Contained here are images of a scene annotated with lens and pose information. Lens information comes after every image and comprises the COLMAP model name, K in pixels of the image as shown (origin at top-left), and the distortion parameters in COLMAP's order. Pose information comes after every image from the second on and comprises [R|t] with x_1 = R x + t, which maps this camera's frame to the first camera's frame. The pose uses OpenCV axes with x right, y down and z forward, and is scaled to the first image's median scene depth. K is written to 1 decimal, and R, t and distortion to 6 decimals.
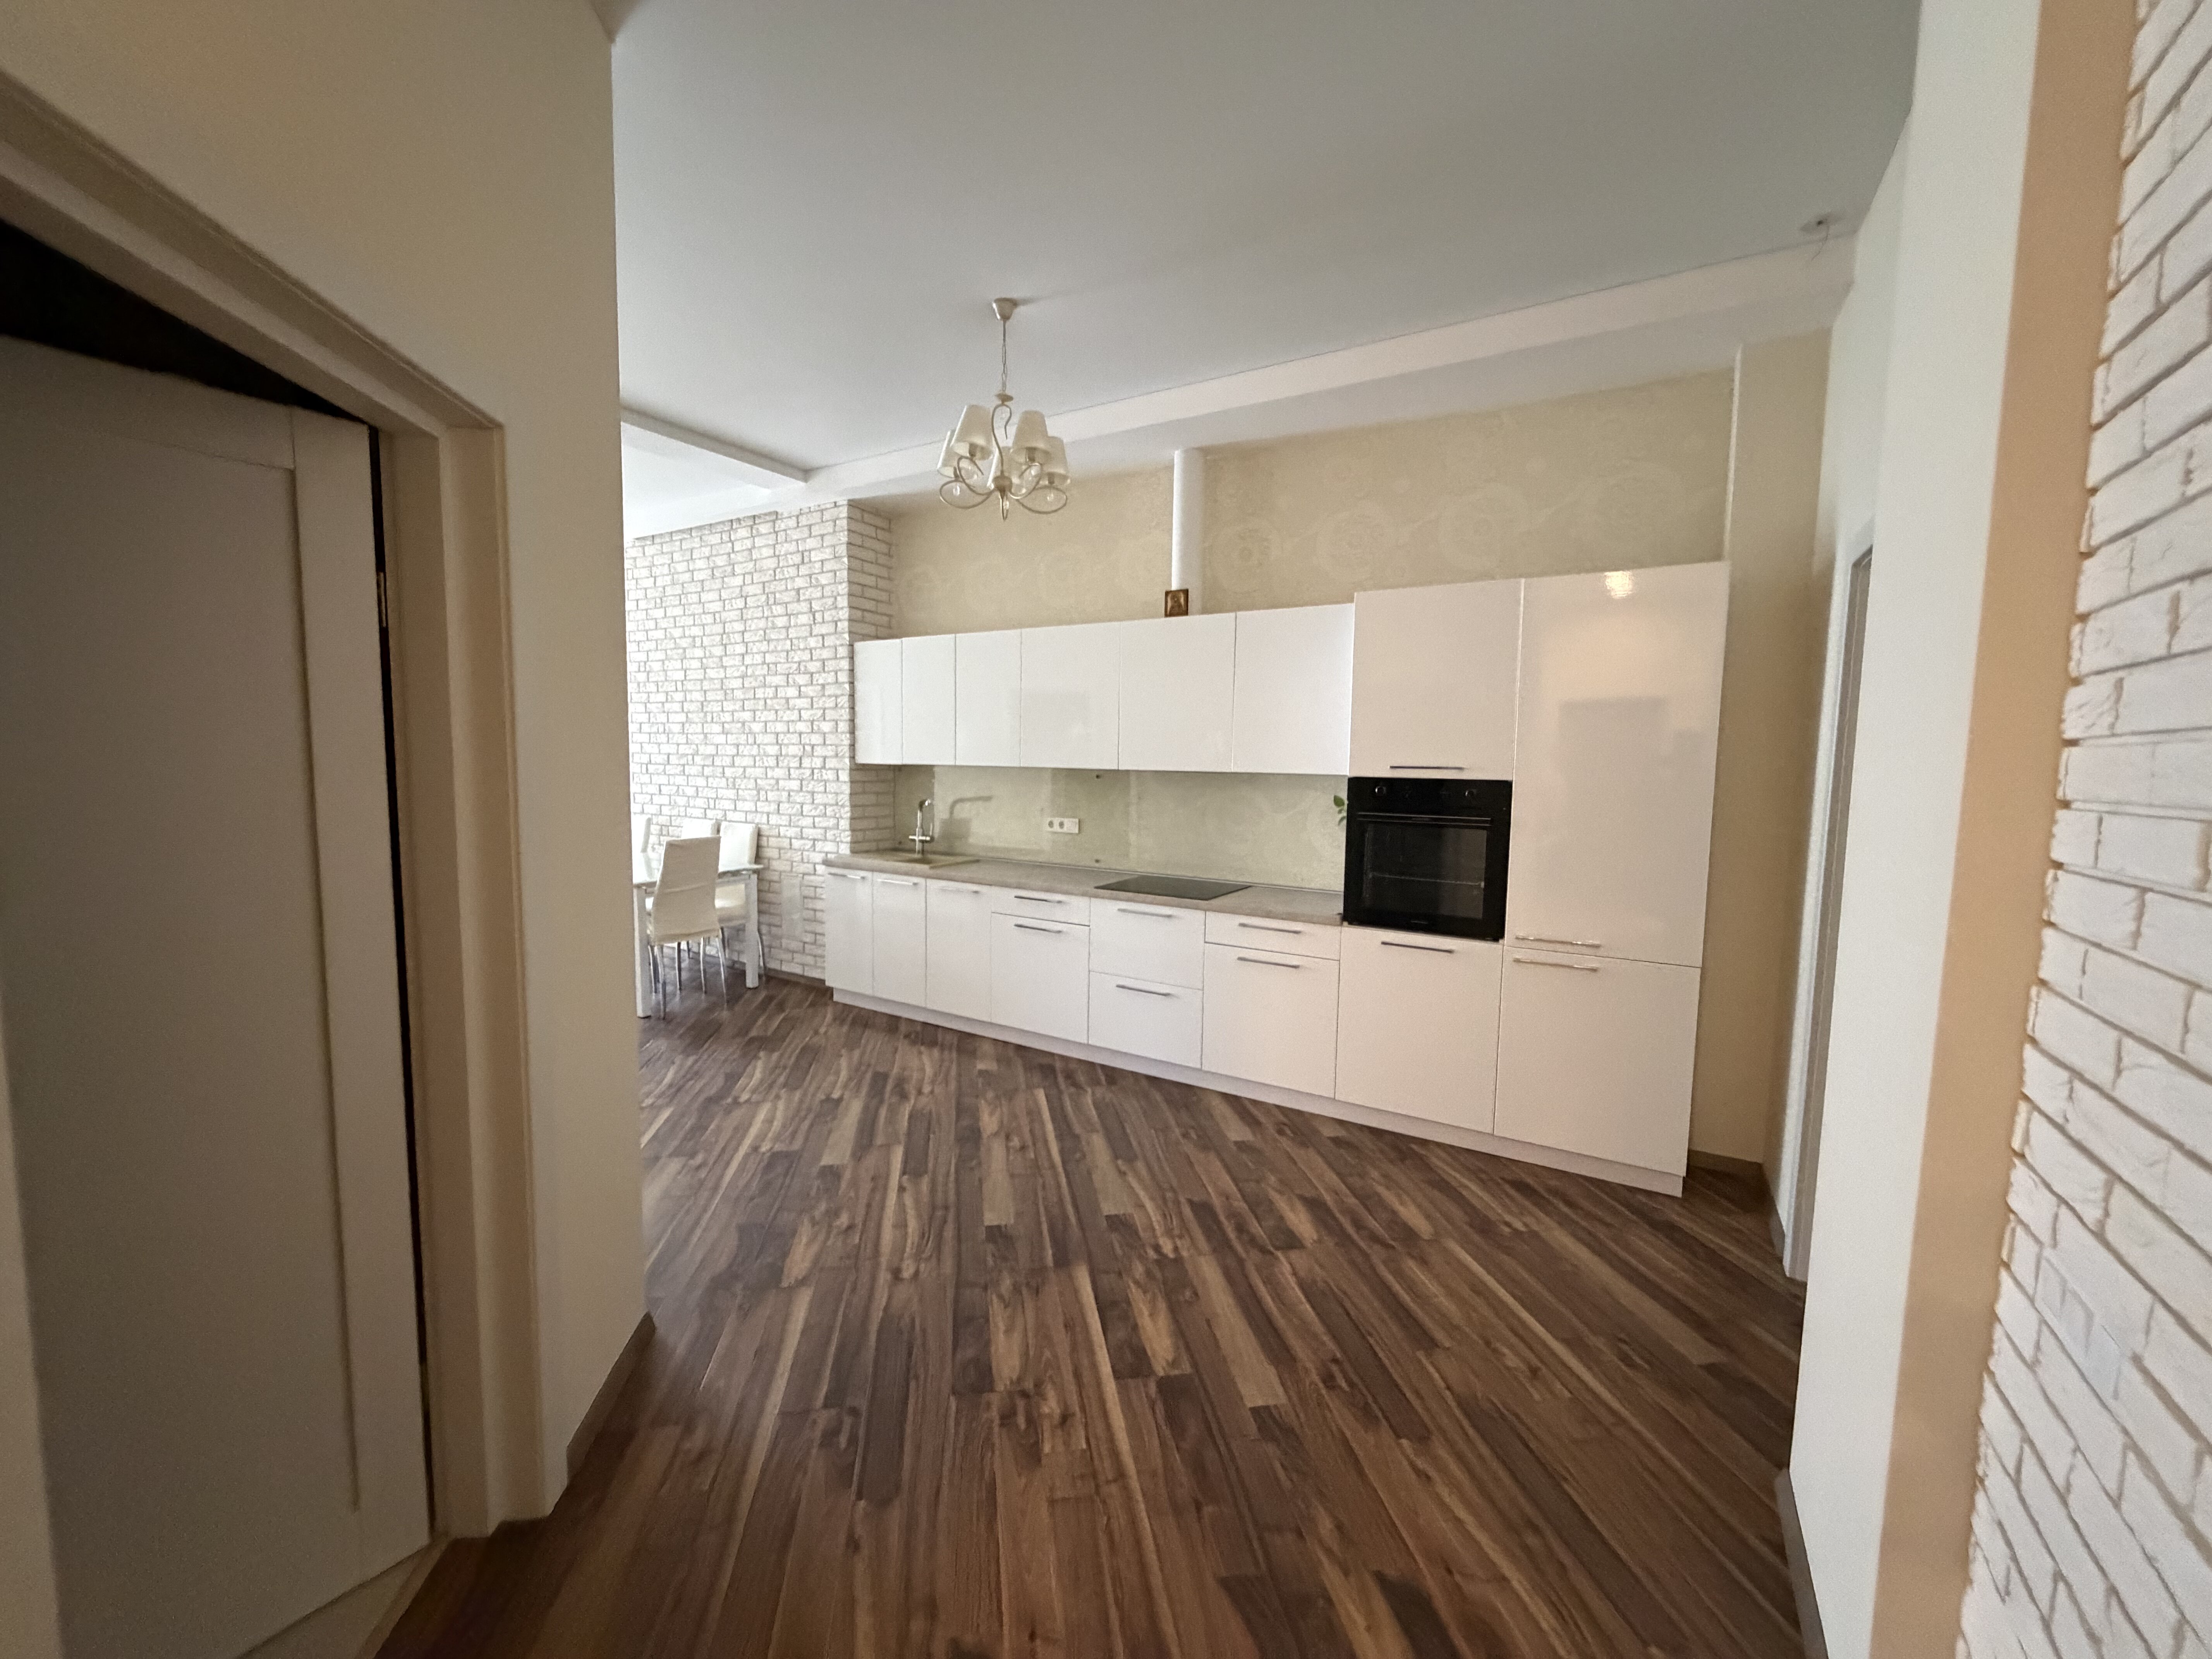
lens RADIAL K [[880.1, 0, 1103.7], [0, 880.1, 836.4], [0, 0, 1]] dist [-0.000752, 0.000148]
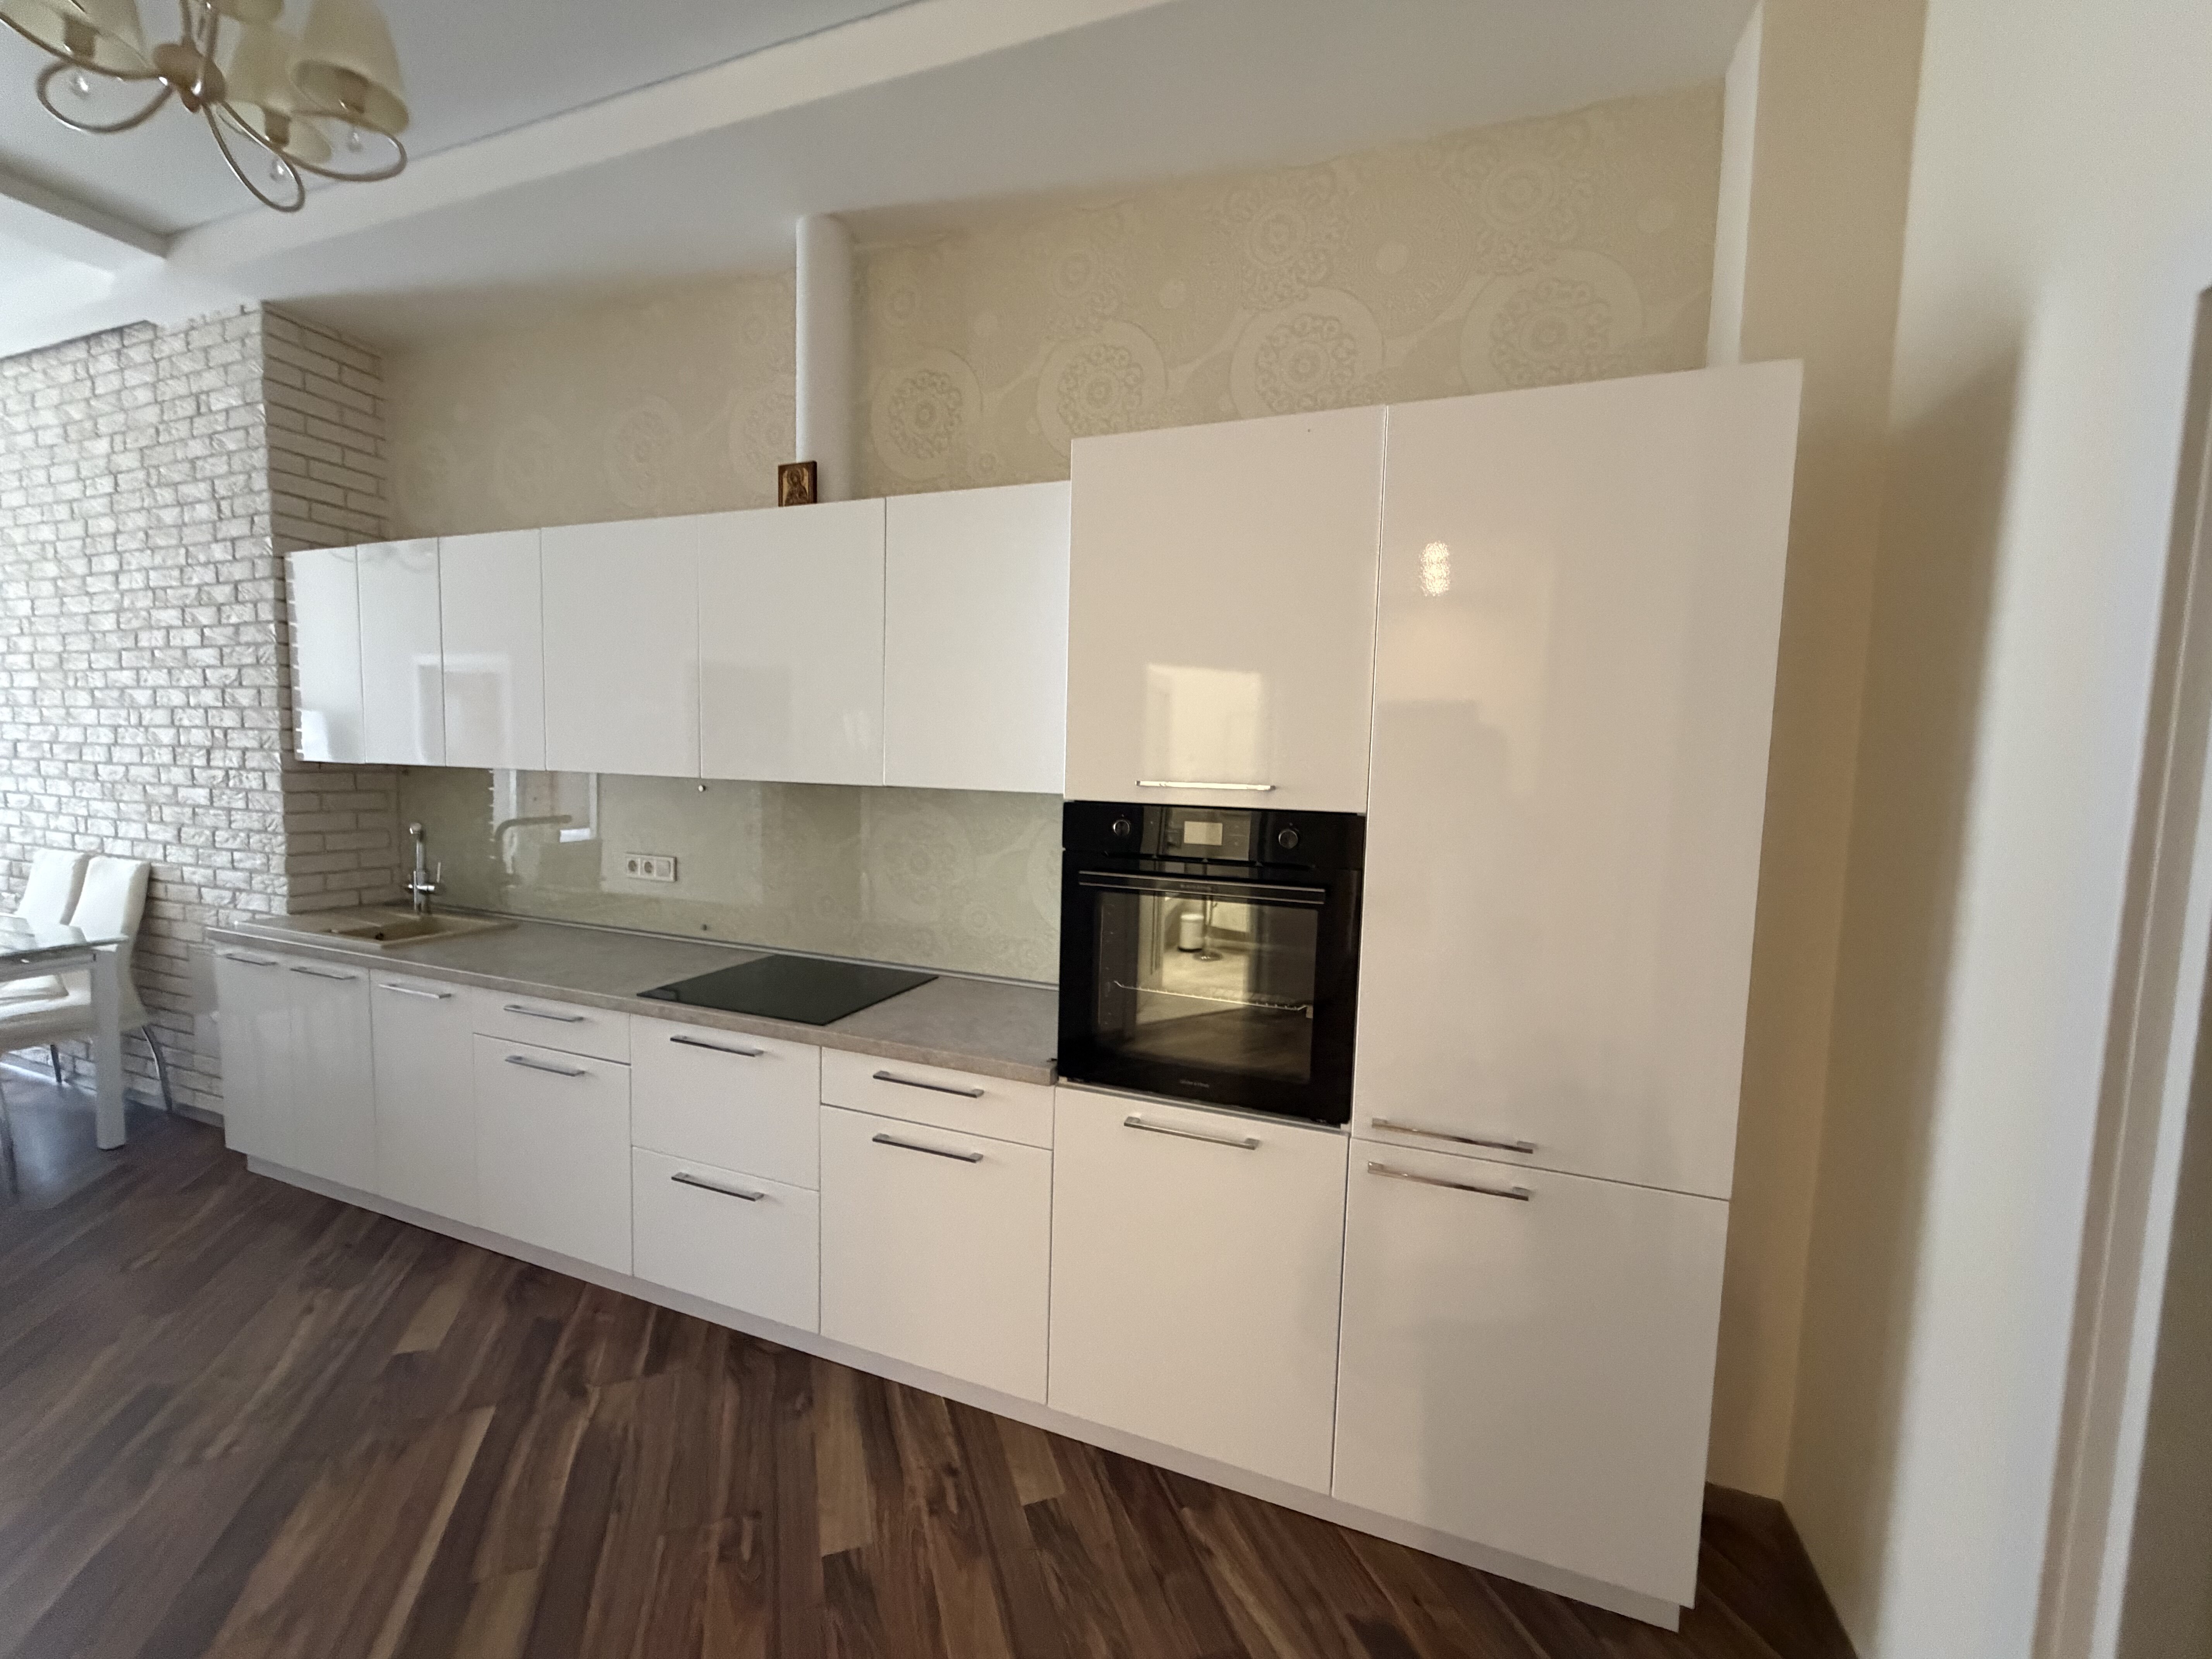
lens RADIAL K [[880.1, 0, 1104.1], [0, 880.1, 833.0], [0, 0, 1]] dist [-0.000752, 0.000148]
pose [[0.981592, -0.001589, 0.190983, 0.136592], [0.002902, 0.999974, -0.006598, -0.030233], [-0.190968, 0.007031, 0.981571, 0.329680]]
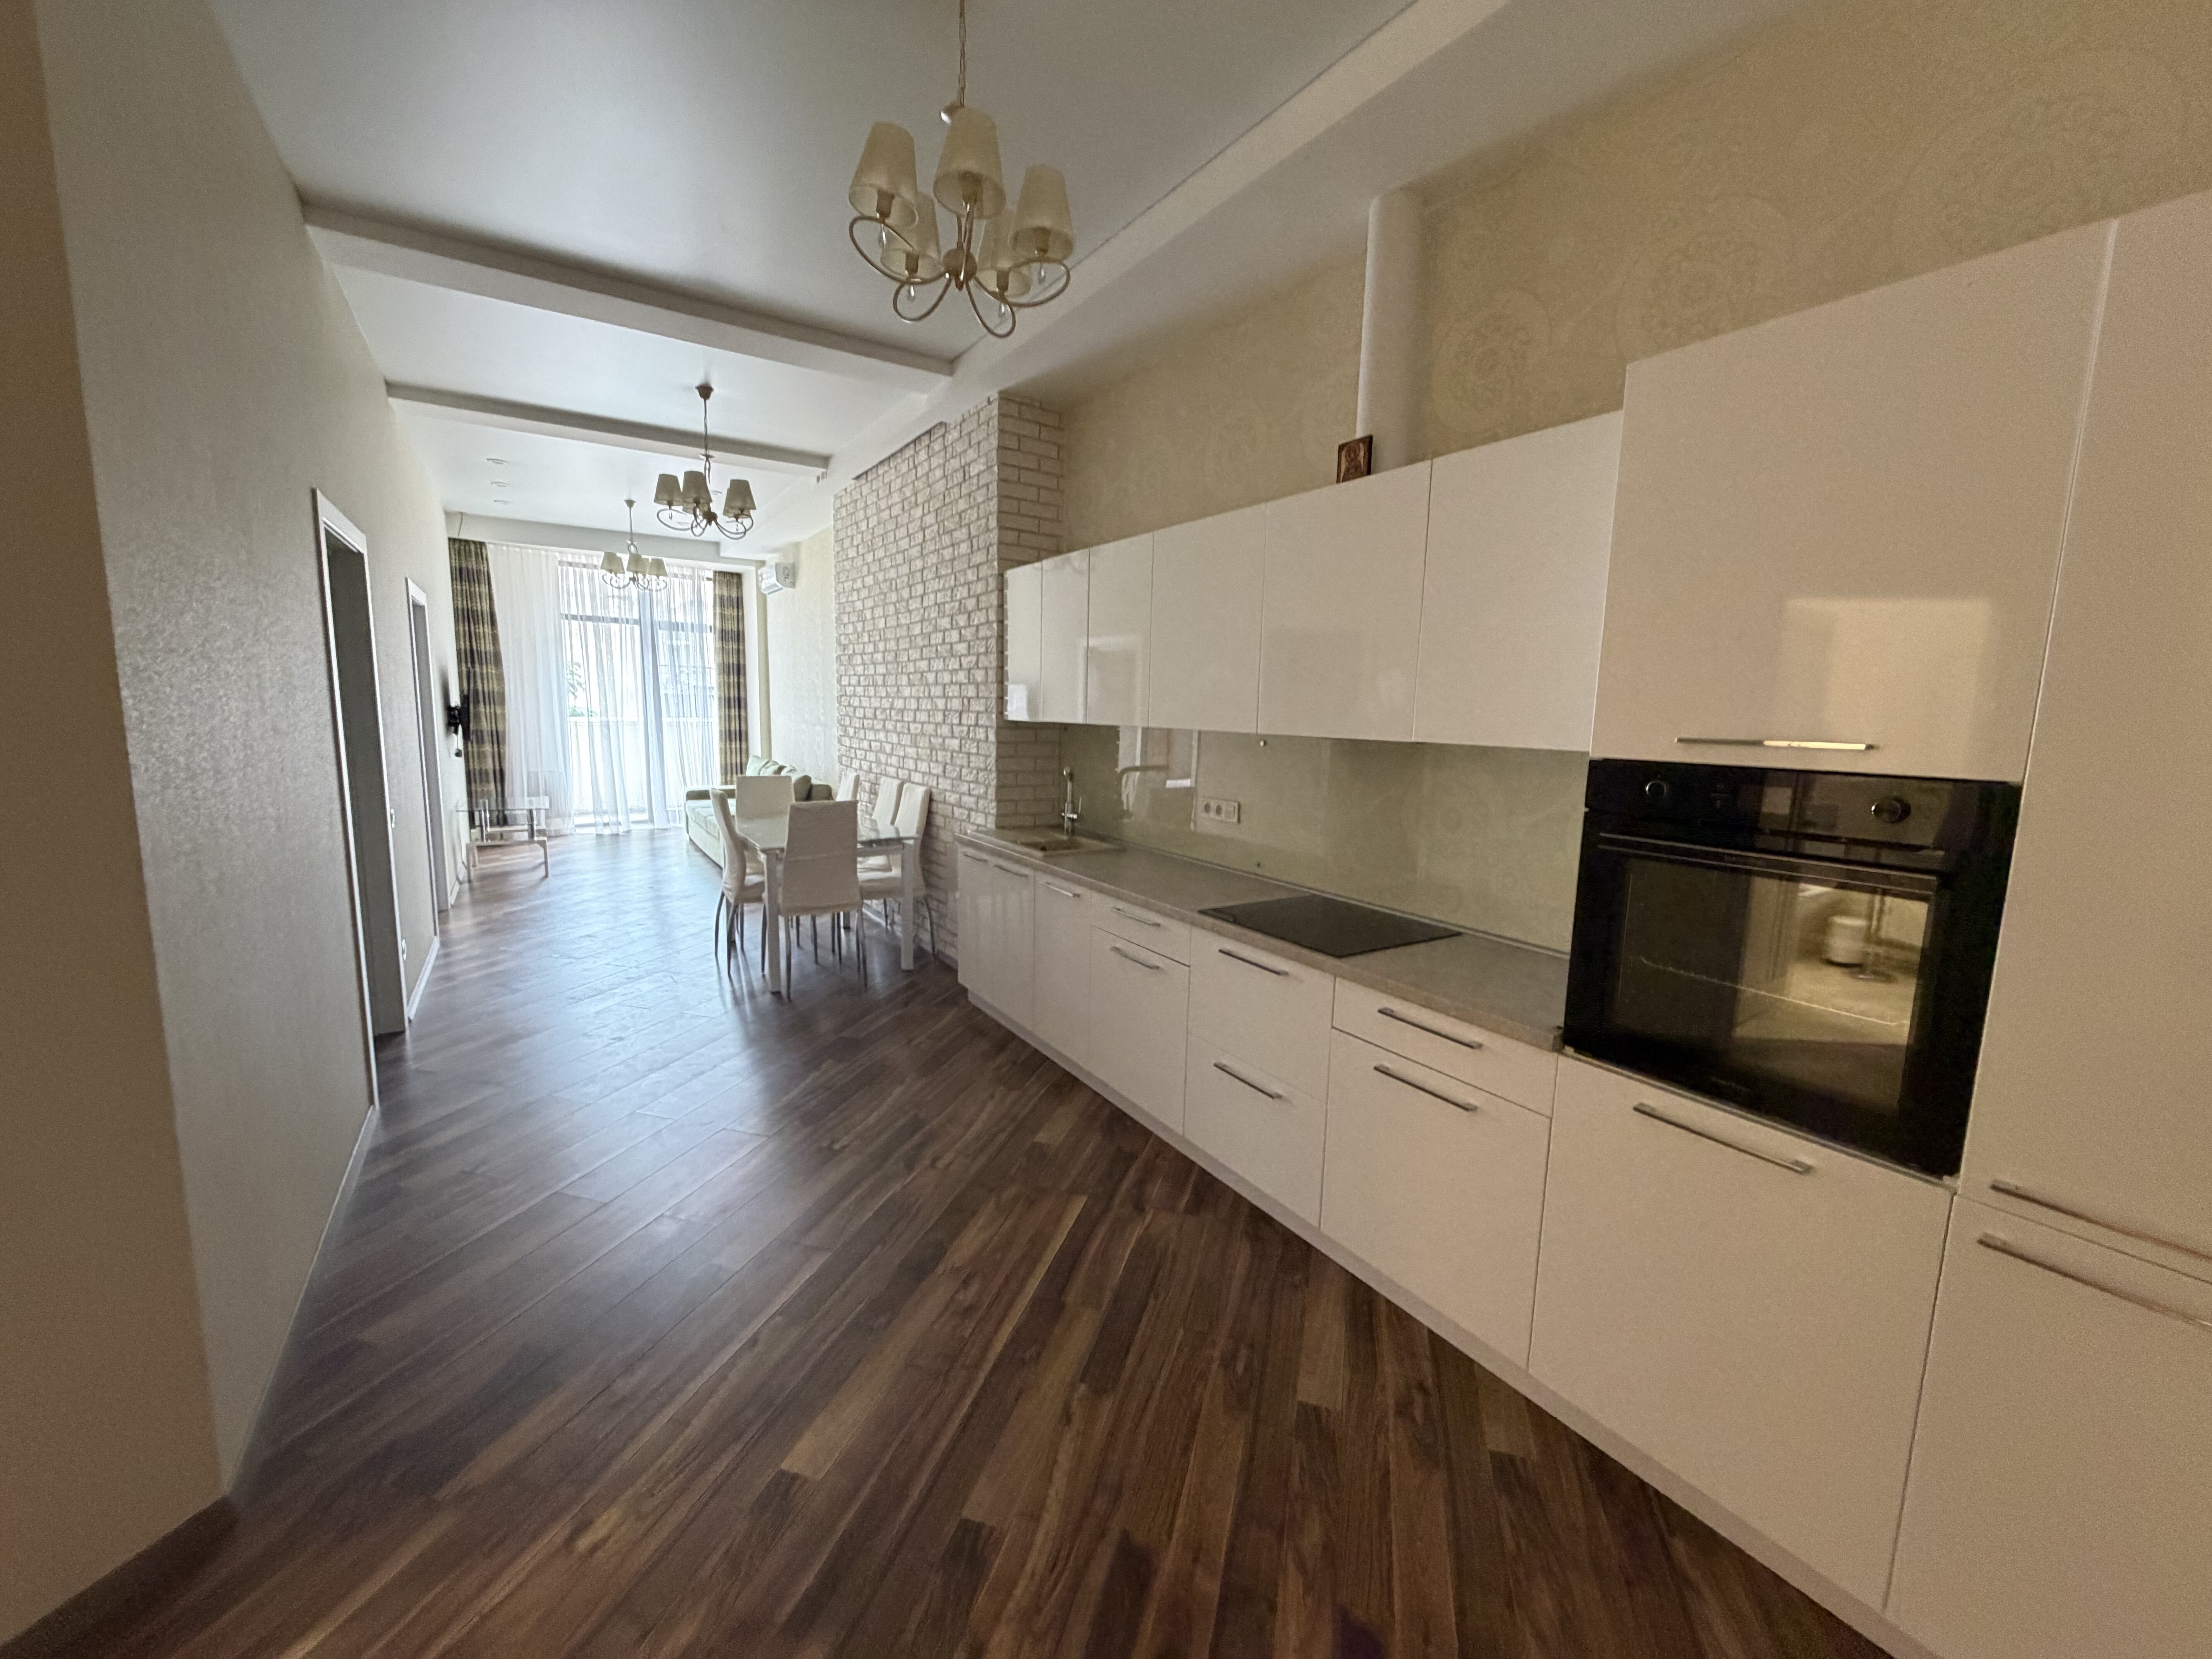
lens RADIAL K [[880.1, 0, 1104.9], [0, 880.1, 833.6], [0, 0, 1]] dist [-0.000752, 0.000148]
pose [[0.901858, 0.067311, -0.426757, 0.166061], [-0.049431, 0.997378, 0.052851, -0.025849], [0.429196, -0.026569, 0.902821, 0.298591]]
